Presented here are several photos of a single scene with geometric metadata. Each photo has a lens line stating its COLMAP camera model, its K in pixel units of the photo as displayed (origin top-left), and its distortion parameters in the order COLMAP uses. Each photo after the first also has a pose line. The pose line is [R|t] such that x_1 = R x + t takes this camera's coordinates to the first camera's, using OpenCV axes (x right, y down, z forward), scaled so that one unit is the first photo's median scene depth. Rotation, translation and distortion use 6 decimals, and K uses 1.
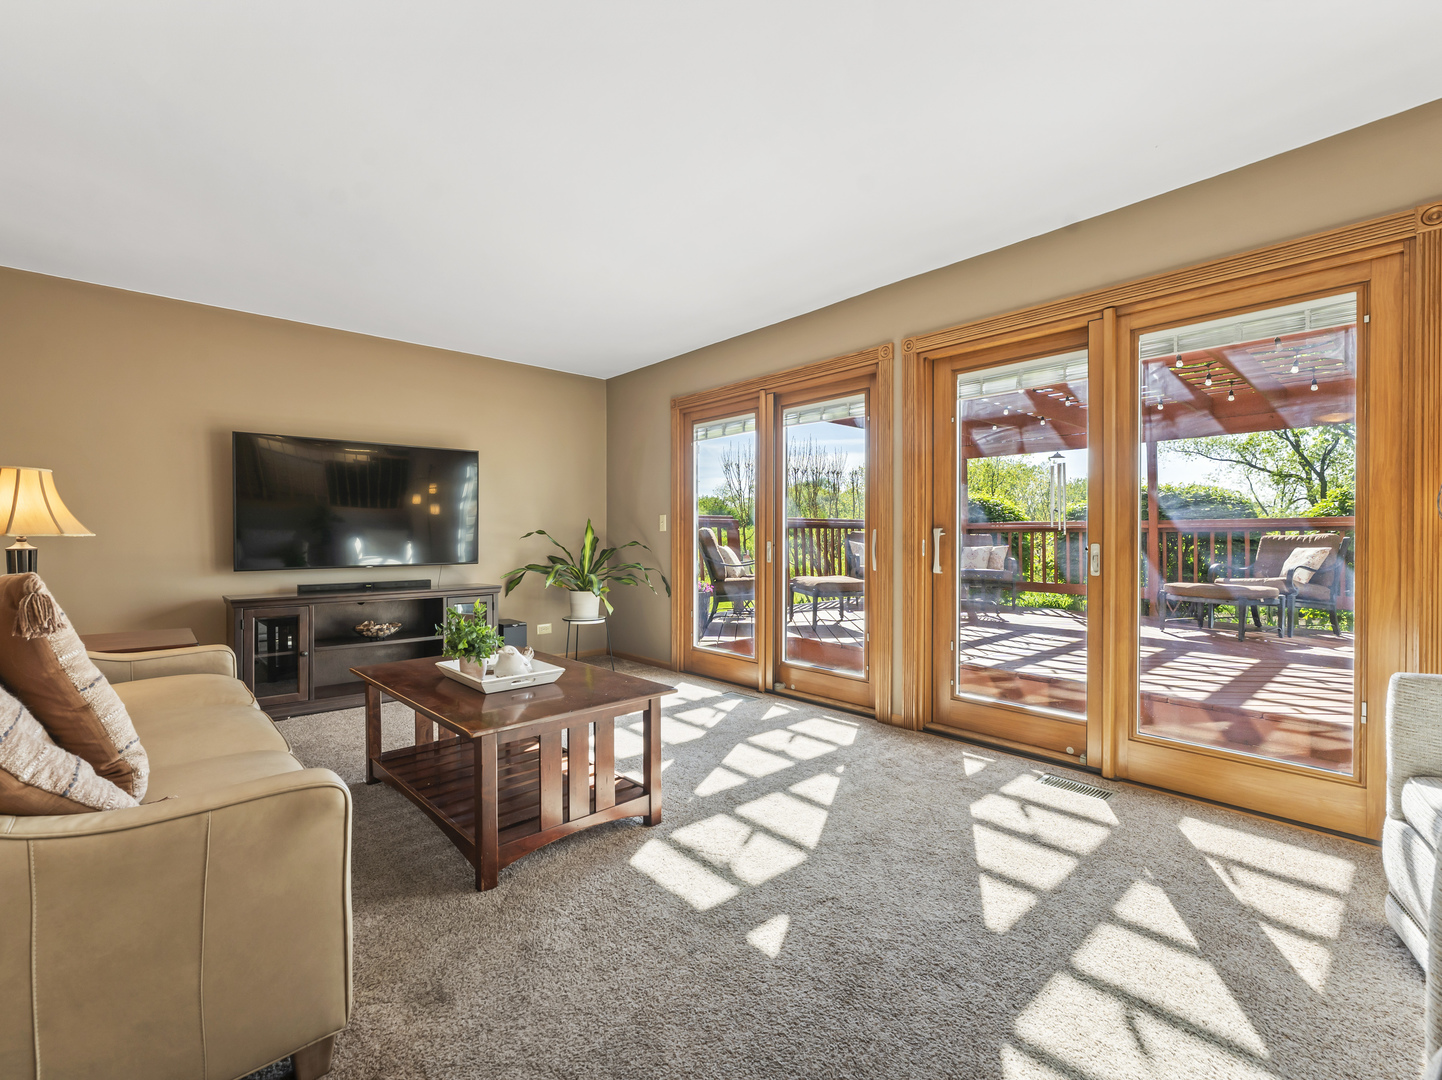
lens RADIAL K [[655.8, 0, 717.9], [0, 655.8, 529.1], [0, 0, 1]] dist [-0.000723, 0.000436]
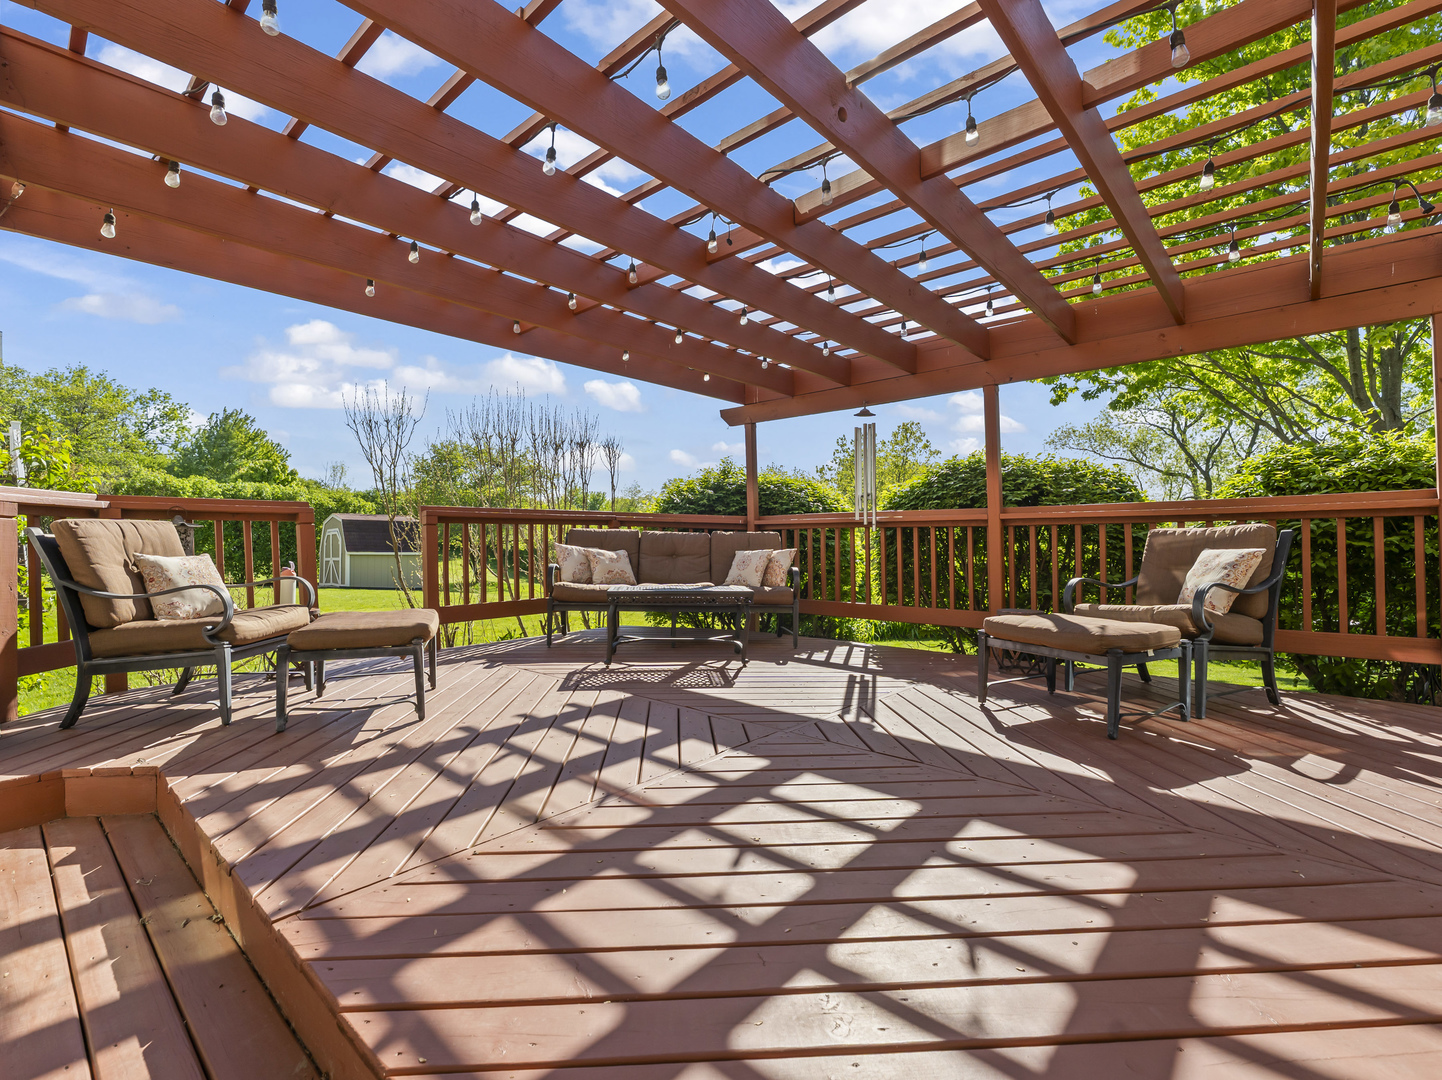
lens RADIAL K [[655.8, 0, 717.9], [0, 655.8, 529.1], [0, 0, 1]] dist [-0.000723, 0.000436]
pose [[0.994178, -0.005687, 0.107600, 0.318061], [0.006275, 0.999967, -0.005131, 0.008918], [-0.107568, 0.005776, 0.994181, 0.380471]]
